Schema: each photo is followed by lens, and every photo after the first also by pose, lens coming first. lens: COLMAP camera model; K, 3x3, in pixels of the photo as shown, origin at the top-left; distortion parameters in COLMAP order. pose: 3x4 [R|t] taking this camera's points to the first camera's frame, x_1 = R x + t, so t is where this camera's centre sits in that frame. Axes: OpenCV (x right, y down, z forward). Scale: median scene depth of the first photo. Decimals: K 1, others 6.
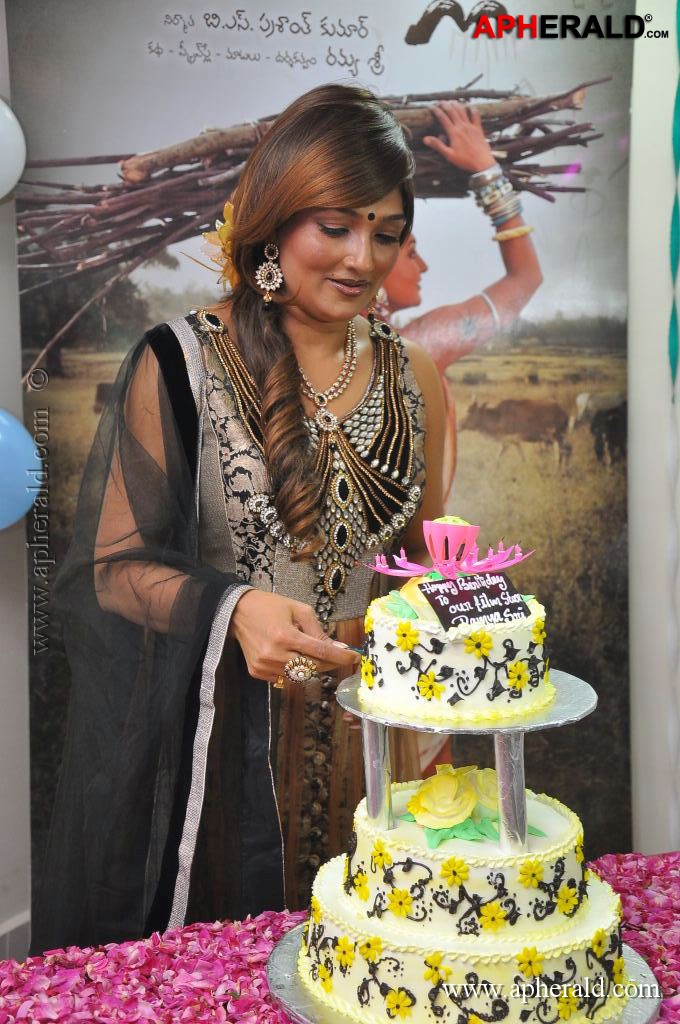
lens RADIAL K [[1686.4, 0, 346.9], [0, 1686.4, 528.5], [0, 0, 1]] dist [0.269023, 0.000000]
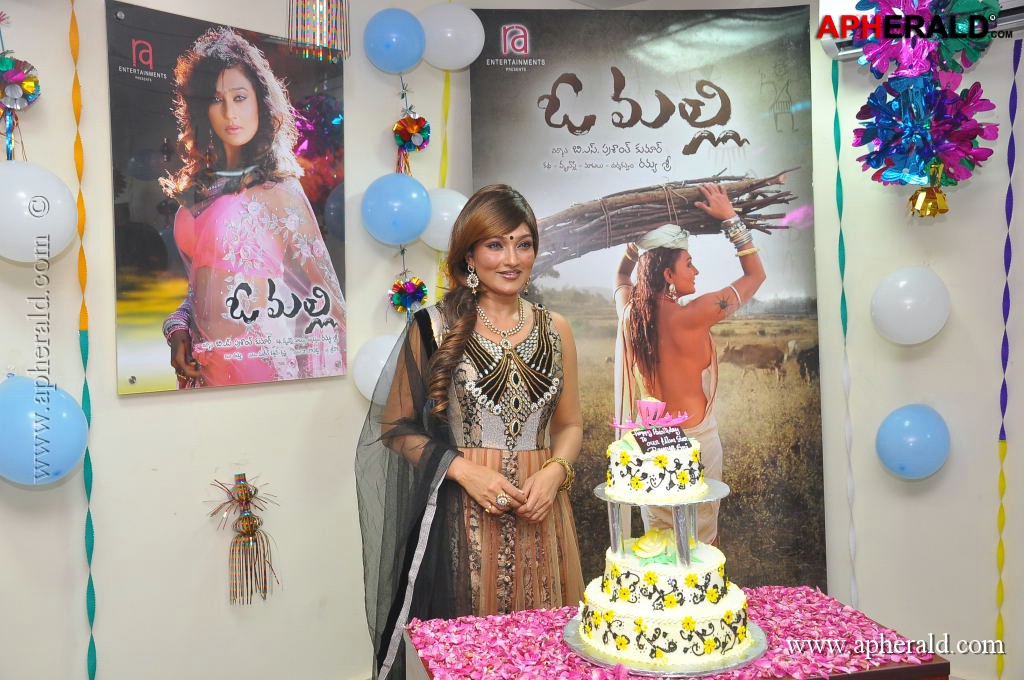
lens RADIAL K [[1022.8, 0, 490.2], [0, 1022.8, 347.0], [0, 0, 1]] dist [-0.030532, 0.000000]
pose [[0.976505, -0.019475, -0.214611, 0.066332], [0.001174, 0.996374, -0.085074, 0.017397], [0.215490, 0.082824, 0.972987, -0.094682]]
